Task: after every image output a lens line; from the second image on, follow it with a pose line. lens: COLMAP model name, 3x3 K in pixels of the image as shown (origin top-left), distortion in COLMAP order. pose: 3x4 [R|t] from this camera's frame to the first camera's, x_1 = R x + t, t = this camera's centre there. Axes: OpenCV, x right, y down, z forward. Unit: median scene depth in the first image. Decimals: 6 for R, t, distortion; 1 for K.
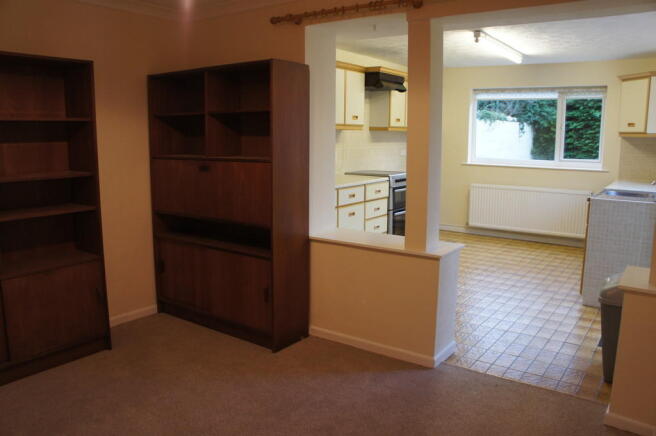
lens RADIAL K [[510.1, 0, 328.0], [0, 510.1, 218.0], [0, 0, 1]] dist [-0.187068, 0.117197]
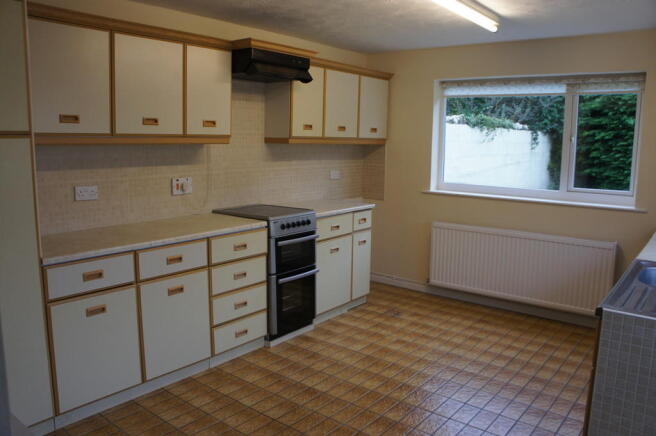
lens RADIAL K [[510.1, 0, 328.0], [0, 510.1, 218.0], [0, 0, 1]] dist [-0.187068, 0.117197]
pose [[0.998304, 0.018546, -0.055191, 0.199322], [-0.019226, 0.999745, -0.011821, -0.069438], [0.054957, 0.012862, 0.998406, 0.350573]]
